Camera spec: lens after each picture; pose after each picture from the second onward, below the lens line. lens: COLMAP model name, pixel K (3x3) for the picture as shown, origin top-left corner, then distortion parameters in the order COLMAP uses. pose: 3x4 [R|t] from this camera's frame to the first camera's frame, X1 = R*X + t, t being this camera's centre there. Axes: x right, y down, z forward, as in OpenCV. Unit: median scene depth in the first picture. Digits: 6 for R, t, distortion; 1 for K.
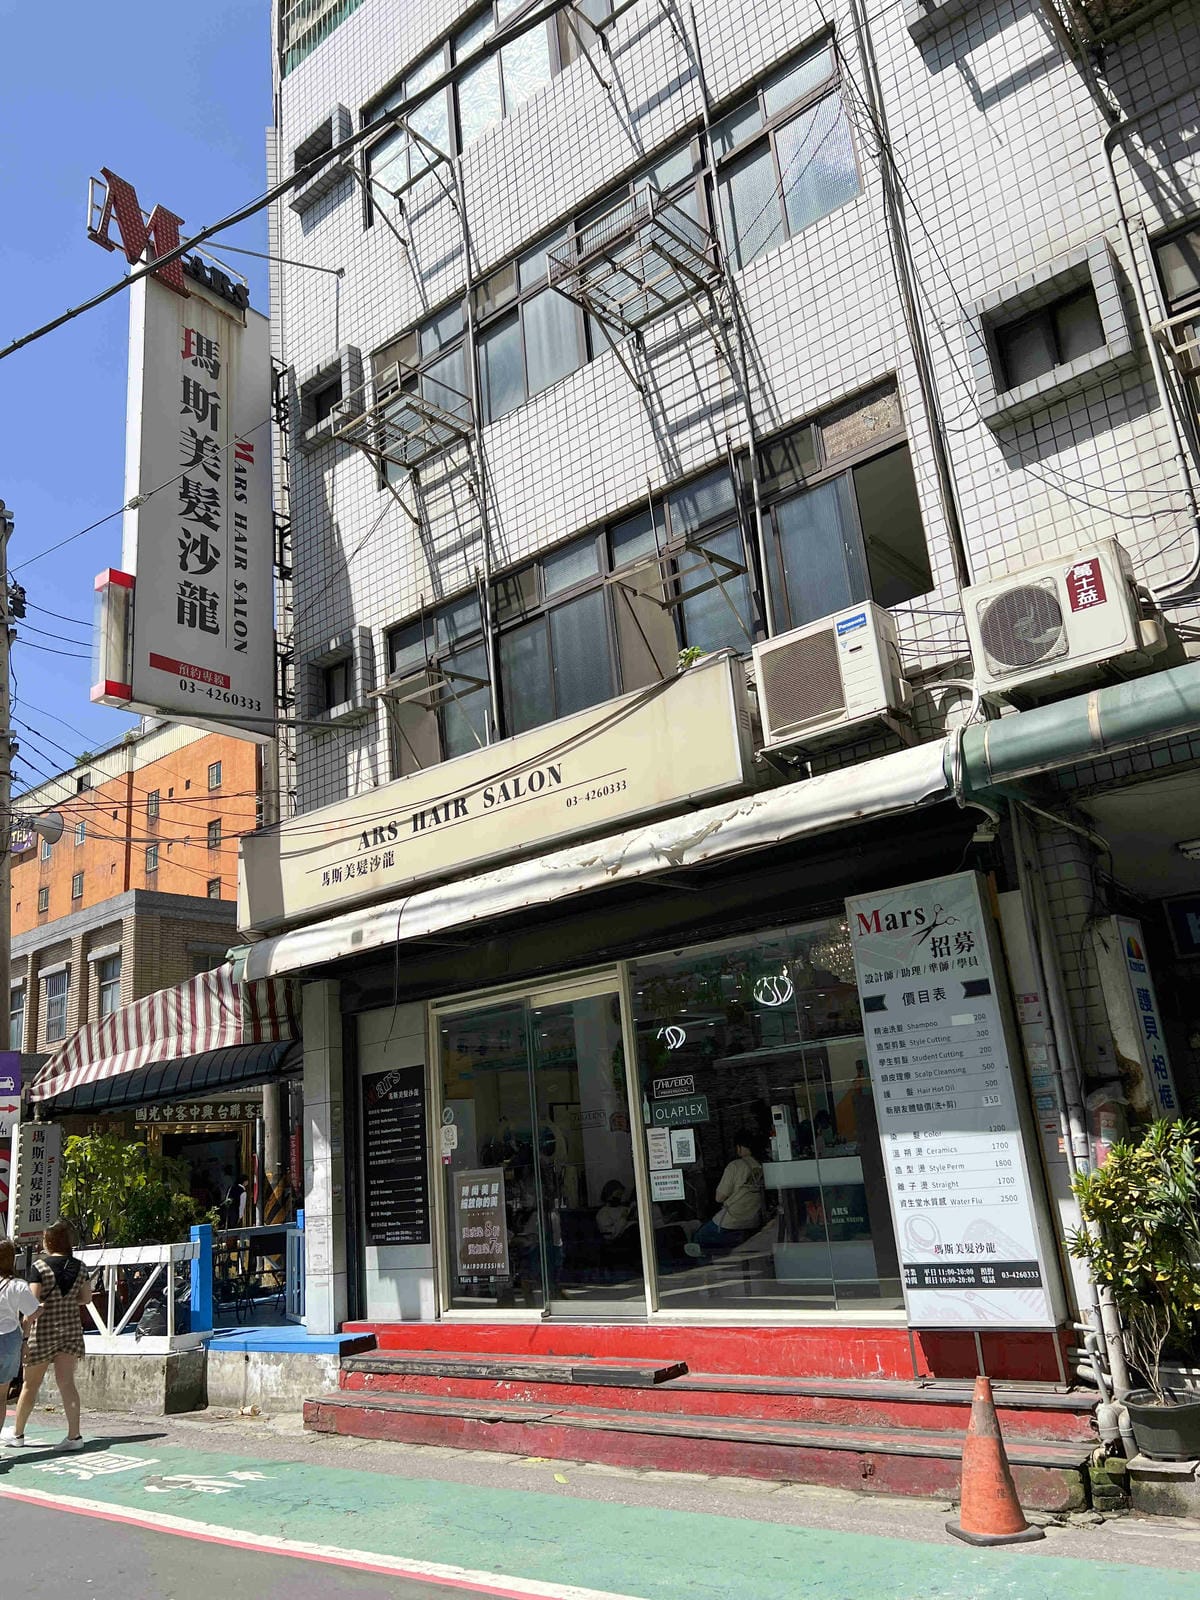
lens RADIAL K [[1234.0, 0, 598.3], [0, 1234.0, 799.1], [0, 0, 1]] dist [0.000254, -0.020143]
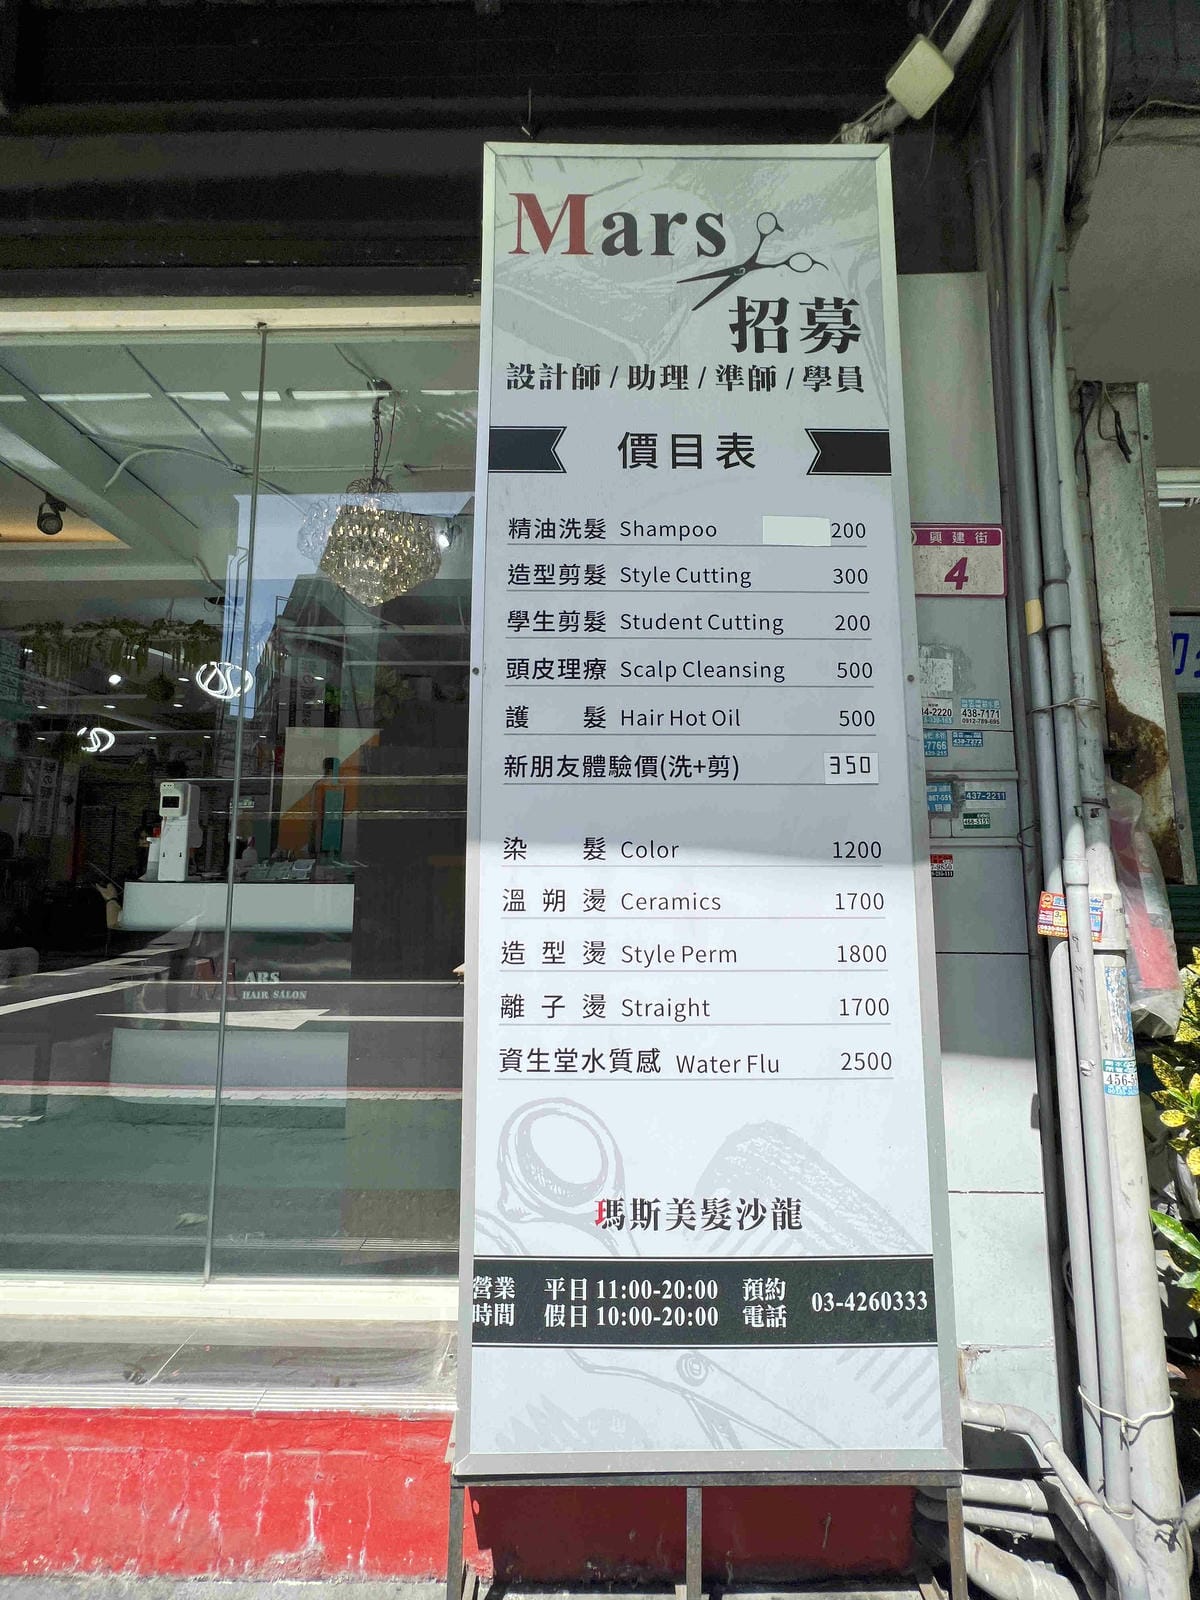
lens RADIAL K [[641.6, 0, 599.4], [0, 641.6, 788.3], [0, 0, 1]] dist [-0.004303, -0.000193]
pose [[0.780776, 0.155244, 0.605217, 0.156025], [-0.238327, 0.969403, 0.058799, 0.245496], [-0.577572, -0.190148, 0.793886, 0.865183]]
